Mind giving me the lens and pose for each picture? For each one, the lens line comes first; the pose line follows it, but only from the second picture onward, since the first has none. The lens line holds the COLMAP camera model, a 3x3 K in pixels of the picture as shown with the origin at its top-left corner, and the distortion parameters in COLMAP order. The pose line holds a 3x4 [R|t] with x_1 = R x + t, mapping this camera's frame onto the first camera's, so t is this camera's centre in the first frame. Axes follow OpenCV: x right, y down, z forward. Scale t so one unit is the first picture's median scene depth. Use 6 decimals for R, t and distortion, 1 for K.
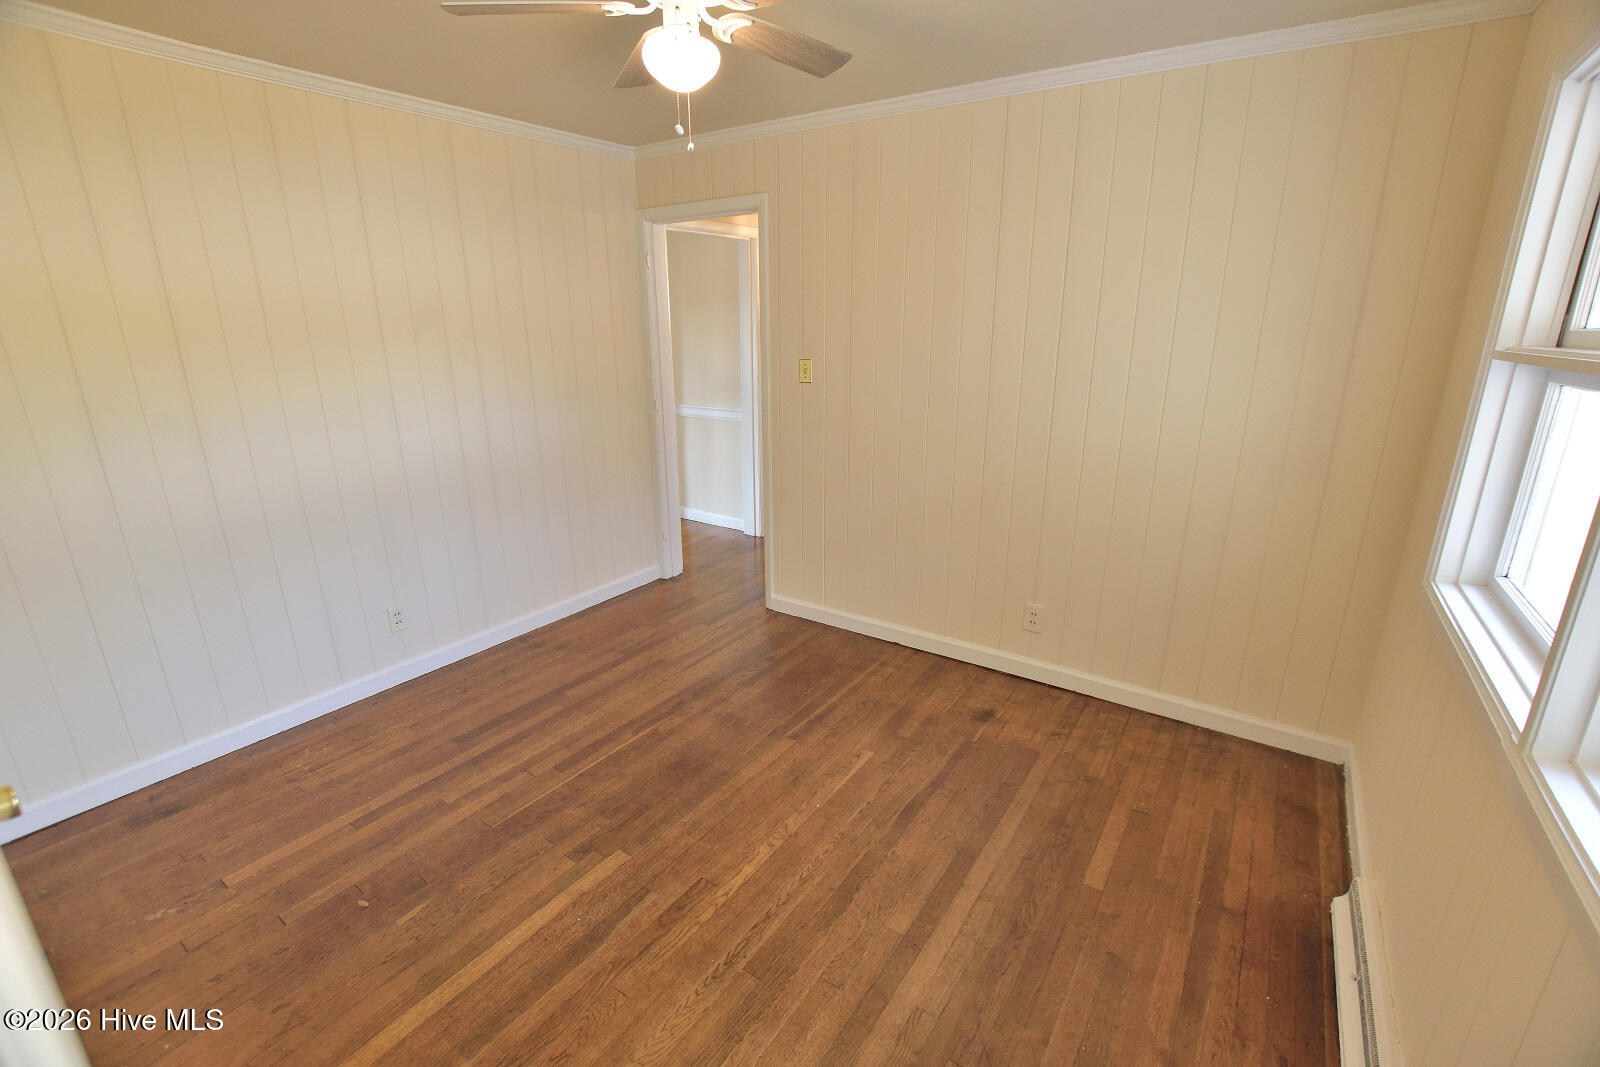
lens RADIAL K [[705.0, 0, 804.2], [0, 705.0, 524.3], [0, 0, 1]] dist [-0.016158, -0.000195]
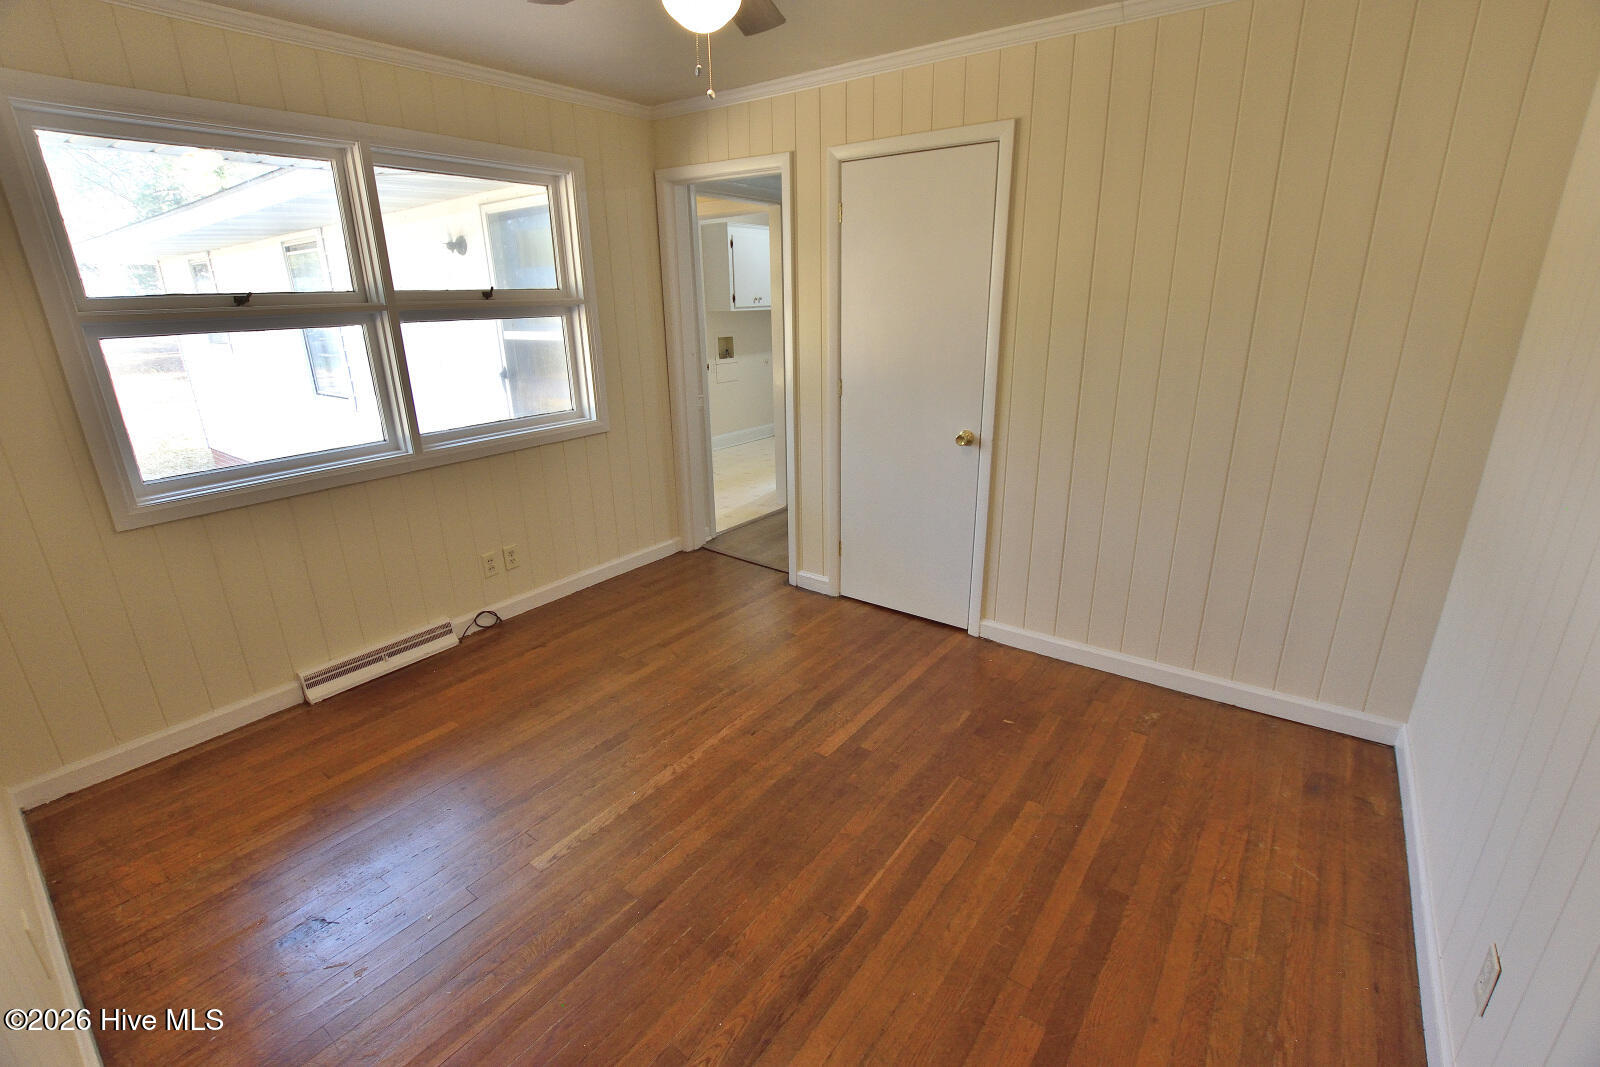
lens RADIAL K [[705.0, 0, 804.2], [0, 705.0, 524.3], [0, 0, 1]] dist [-0.016158, -0.000195]
pose [[-0.998928, 0.004216, 0.046096, -0.251890], [0.029423, 0.826597, 0.562025, -0.424426], [-0.035733, 0.562779, -0.825835, 1.543592]]
